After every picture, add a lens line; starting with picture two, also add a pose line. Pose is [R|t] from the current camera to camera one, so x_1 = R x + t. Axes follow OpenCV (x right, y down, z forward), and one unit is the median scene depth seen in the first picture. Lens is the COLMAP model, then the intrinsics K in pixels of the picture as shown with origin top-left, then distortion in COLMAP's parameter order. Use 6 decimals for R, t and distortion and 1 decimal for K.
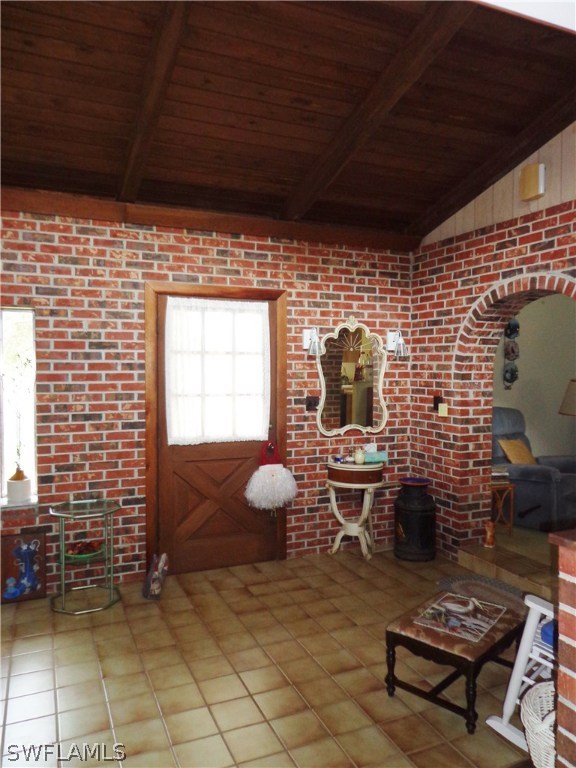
lens RADIAL K [[568.8, 0, 288.0], [0, 568.8, 384.0], [0, 0, 1]] dist [0.006954, 0.005005]
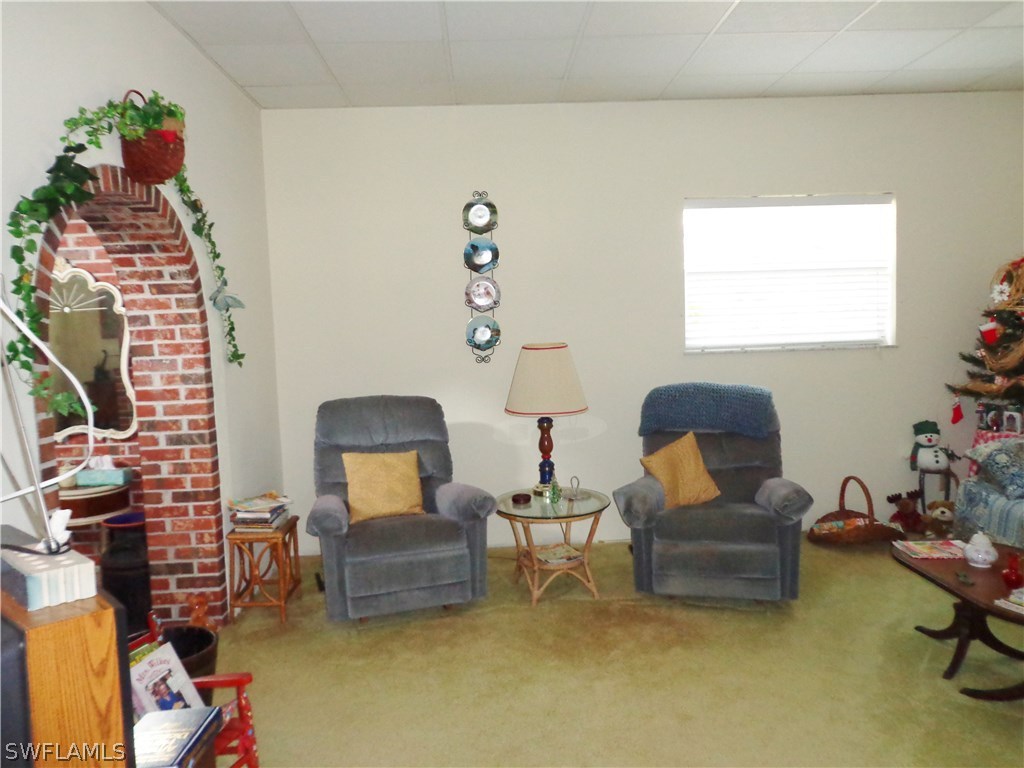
lens RADIAL K [[758.4, 0, 512.0], [0, 758.4, 384.0], [0, 0, 1]] dist [0.006954, 0.005005]
pose [[0.931569, -0.006173, -0.363513, 0.901655], [0.025391, 0.998519, 0.048113, -0.006113], [0.362678, -0.054051, 0.930346, 0.382444]]
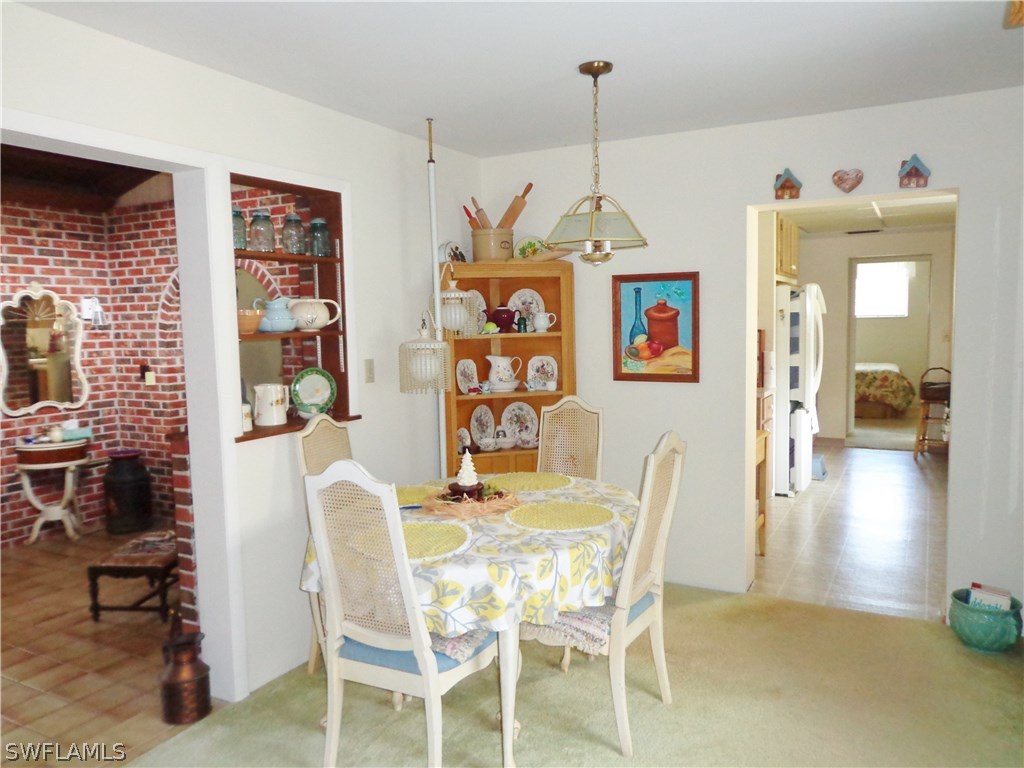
lens RADIAL K [[758.4, 0, 512.0], [0, 758.4, 384.0], [0, 0, 1]] dist [0.006954, 0.005005]
pose [[0.791601, -0.071375, 0.606856, -0.033142], [0.042782, 0.997191, 0.061479, 0.000588], [-0.609539, -0.022705, 0.792431, -0.427195]]
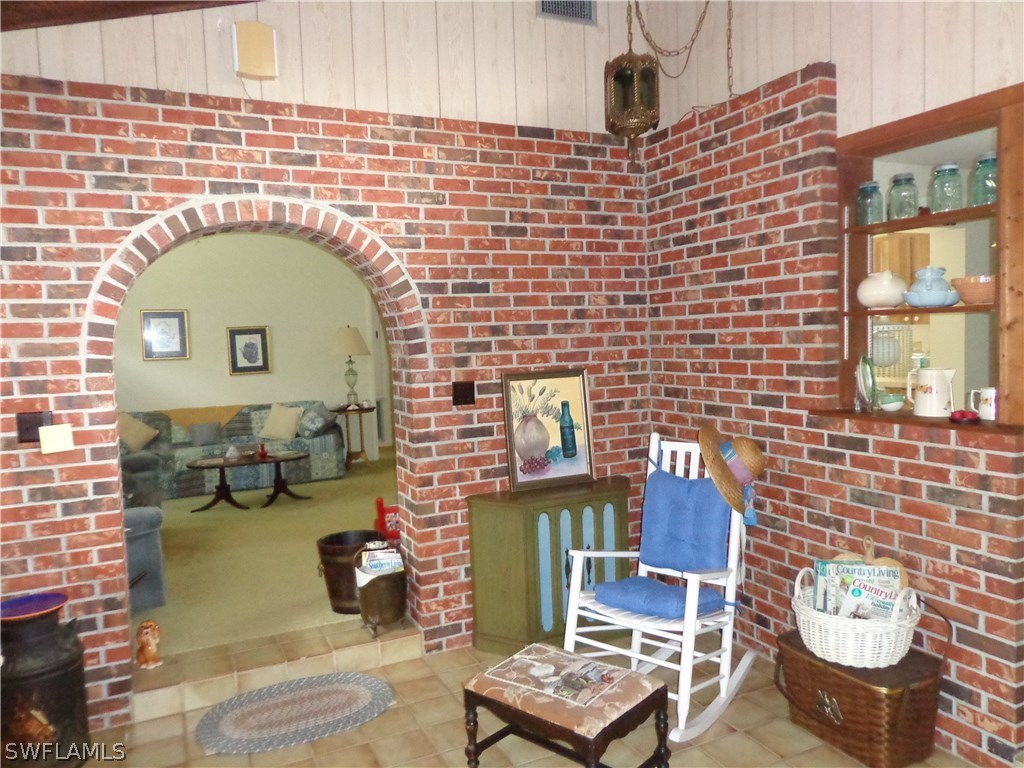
lens RADIAL K [[758.4, 0, 512.0], [0, 758.4, 384.0], [0, 0, 1]] dist [0.006954, 0.005005]
pose [[-0.032756, -0.067193, 0.997202, -0.369400], [0.067864, 0.995285, 0.069293, -0.018012], [-0.997157, 0.069944, -0.028041, 0.618087]]
